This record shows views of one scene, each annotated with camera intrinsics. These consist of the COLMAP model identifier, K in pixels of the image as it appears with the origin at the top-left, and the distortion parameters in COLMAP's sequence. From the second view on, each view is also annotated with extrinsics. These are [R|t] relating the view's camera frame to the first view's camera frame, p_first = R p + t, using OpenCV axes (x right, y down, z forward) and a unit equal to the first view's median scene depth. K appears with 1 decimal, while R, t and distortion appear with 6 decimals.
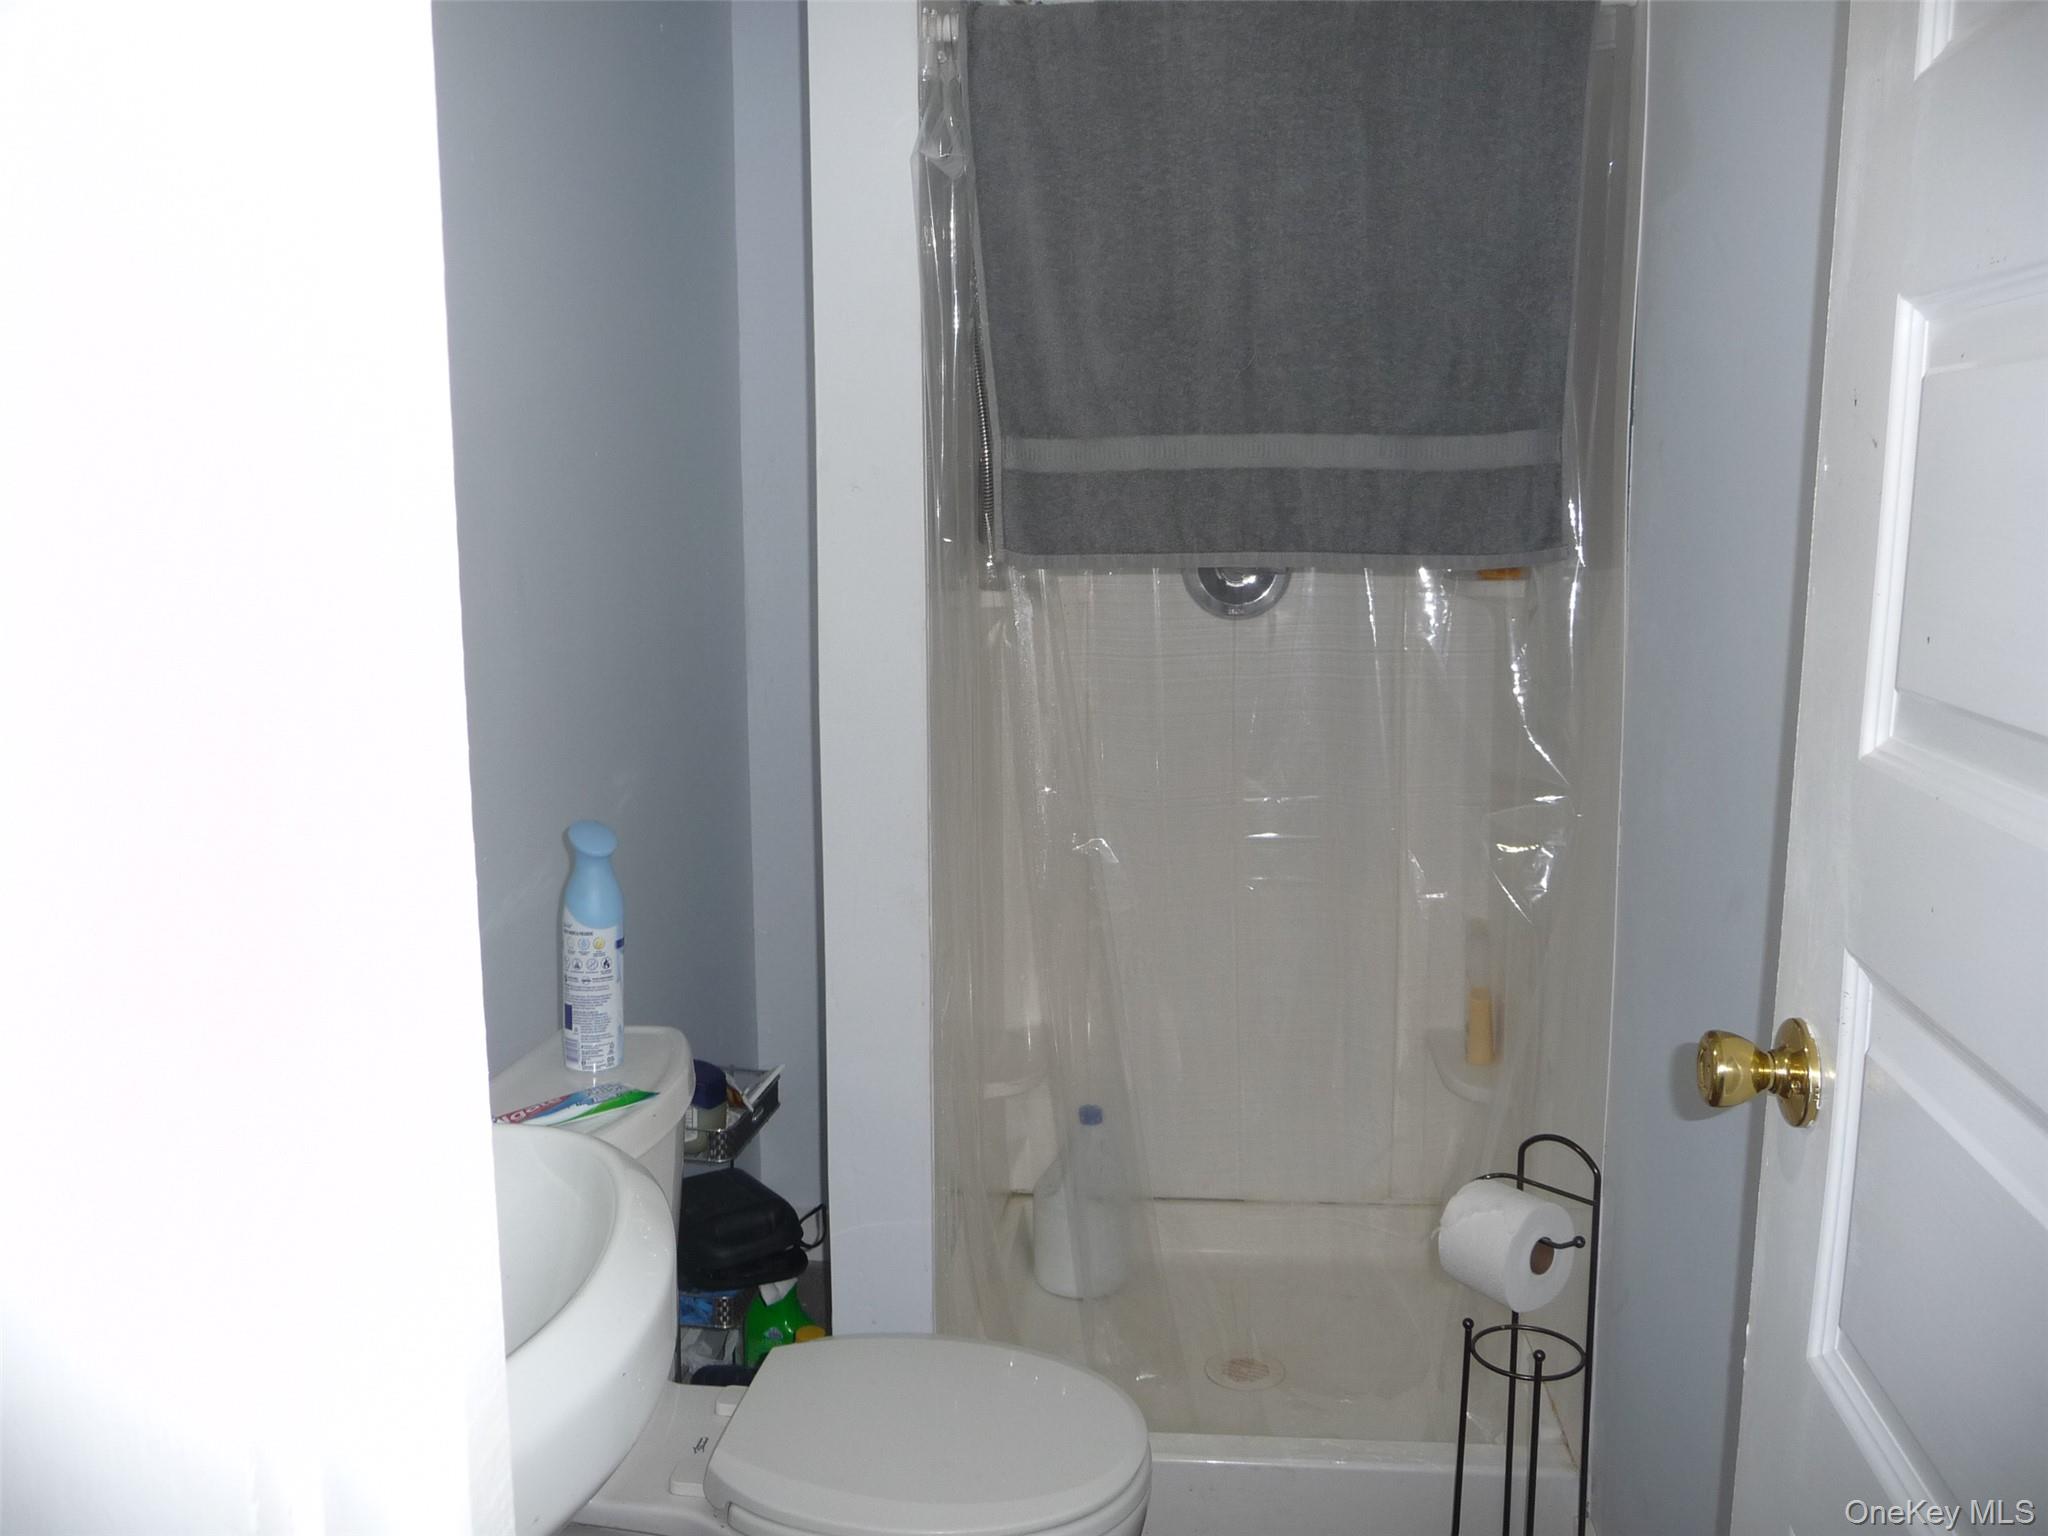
lens RADIAL K [[1684.1, 0, 1065.2], [0, 1684.1, 734.8], [0, 0, 1]] dist [-0.041818, 0.041140]
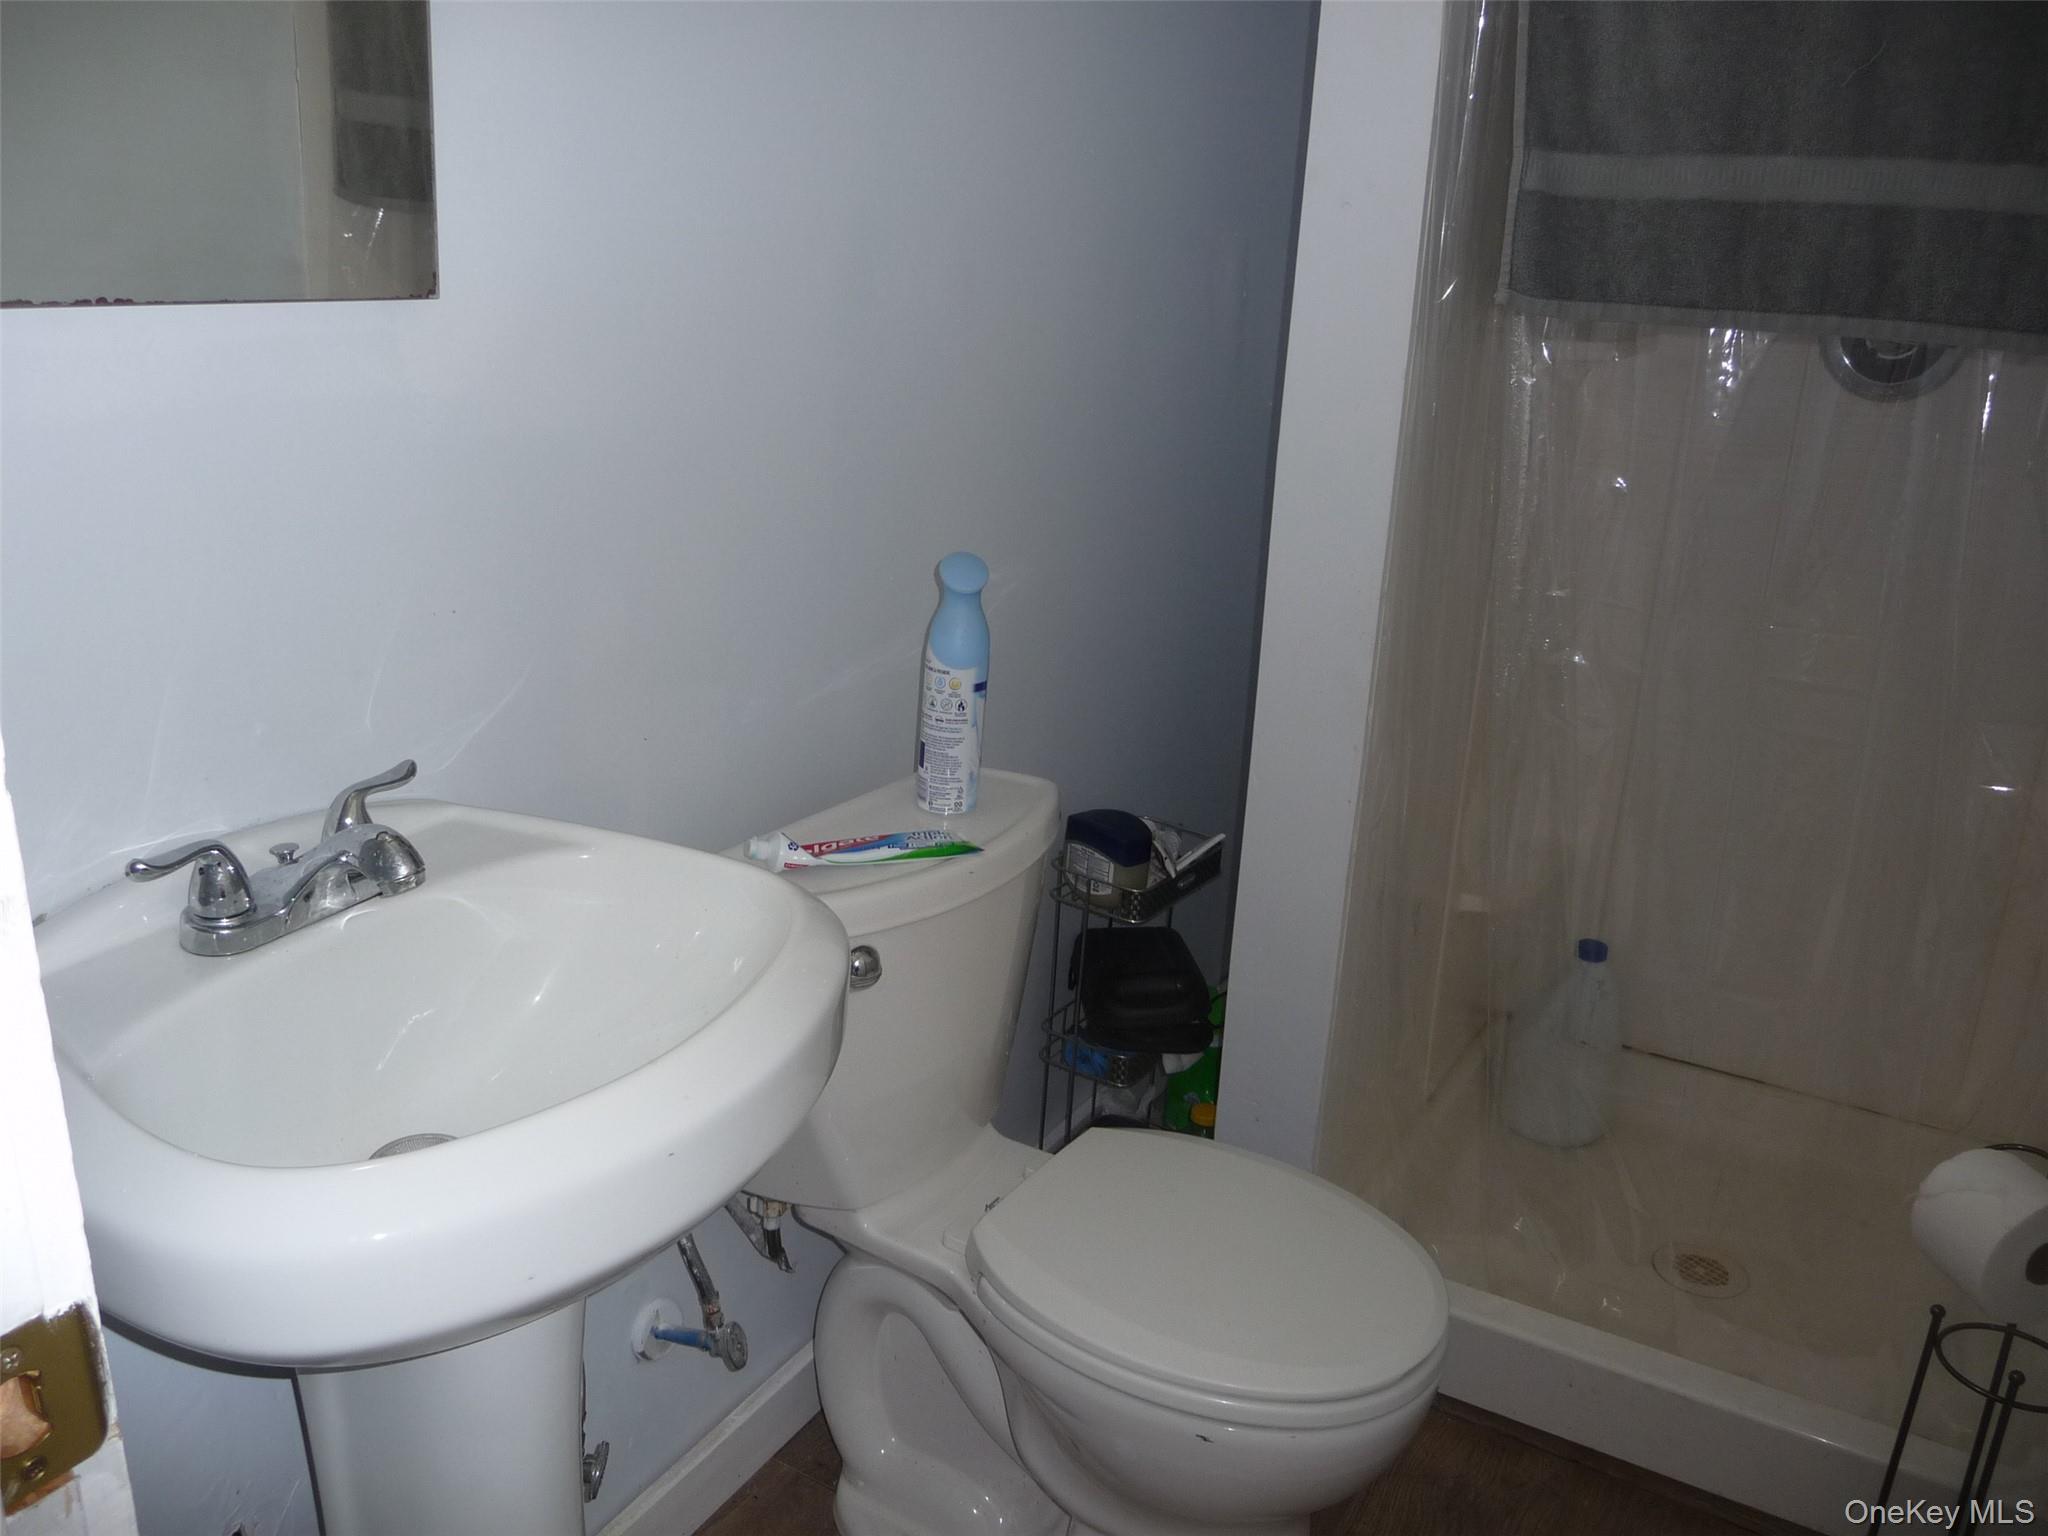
lens RADIAL K [[1684.1, 0, 1028.6], [0, 1684.1, 760.5], [0, 0, 1]] dist [-0.041818, 0.041140]
pose [[0.903974, 0.175850, -0.389754, 0.113467], [-0.107927, 0.975841, 0.189962, -0.015242], [0.413743, -0.129656, 0.901114, 0.128418]]
